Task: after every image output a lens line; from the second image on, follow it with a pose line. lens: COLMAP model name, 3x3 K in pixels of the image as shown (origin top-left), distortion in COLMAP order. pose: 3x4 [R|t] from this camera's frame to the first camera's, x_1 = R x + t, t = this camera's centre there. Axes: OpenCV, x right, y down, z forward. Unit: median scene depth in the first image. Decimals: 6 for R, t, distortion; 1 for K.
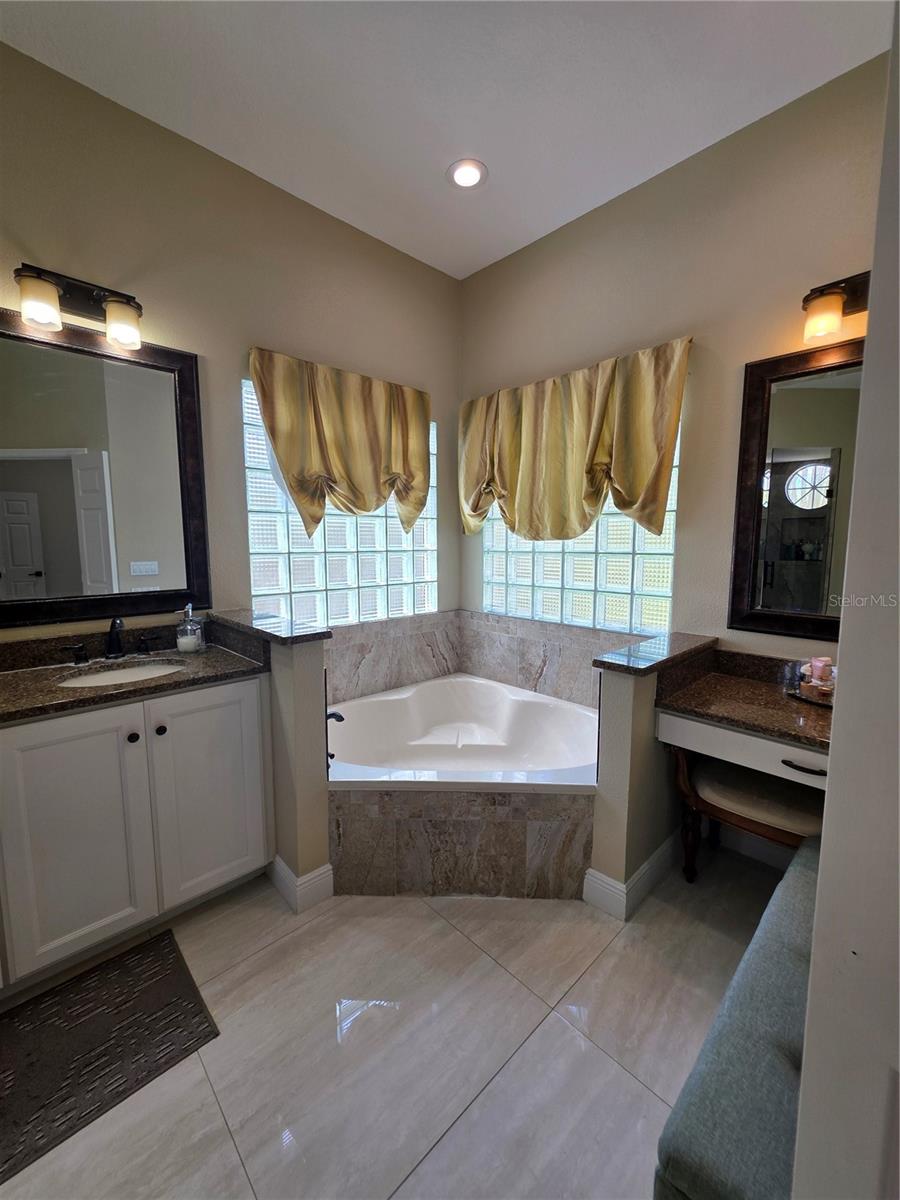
lens RADIAL K [[482.3, 0, 447.3], [0, 482.3, 597.6], [0, 0, 1]] dist [0.002150, -0.000807]
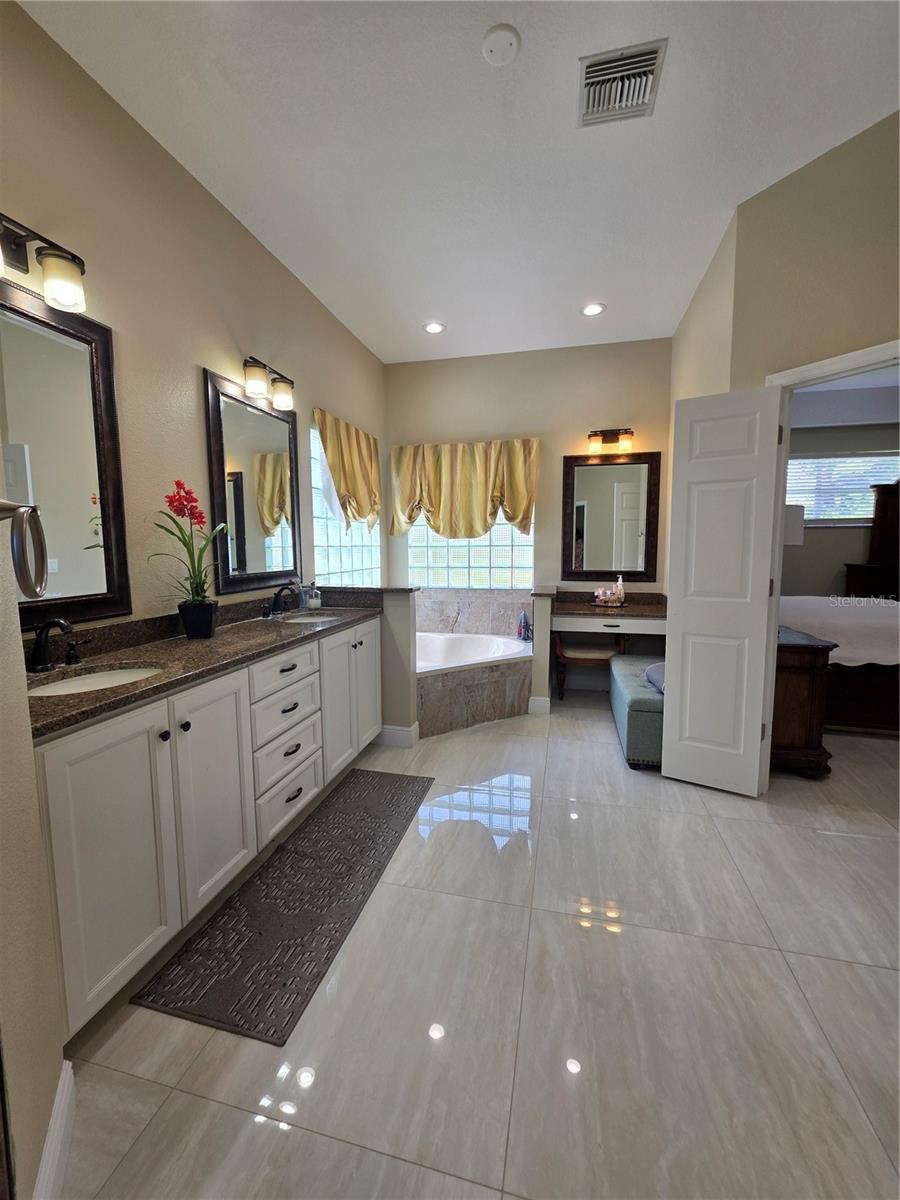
lens RADIAL K [[482.3, 0, 453.2], [0, 482.3, 596.8], [0, 0, 1]] dist [0.002150, -0.000807]
pose [[0.838278, -0.060590, 0.541866, -0.863912], [0.068311, 0.997647, 0.005876, 0.083120], [-0.540947, 0.032090, 0.840444, -0.452015]]
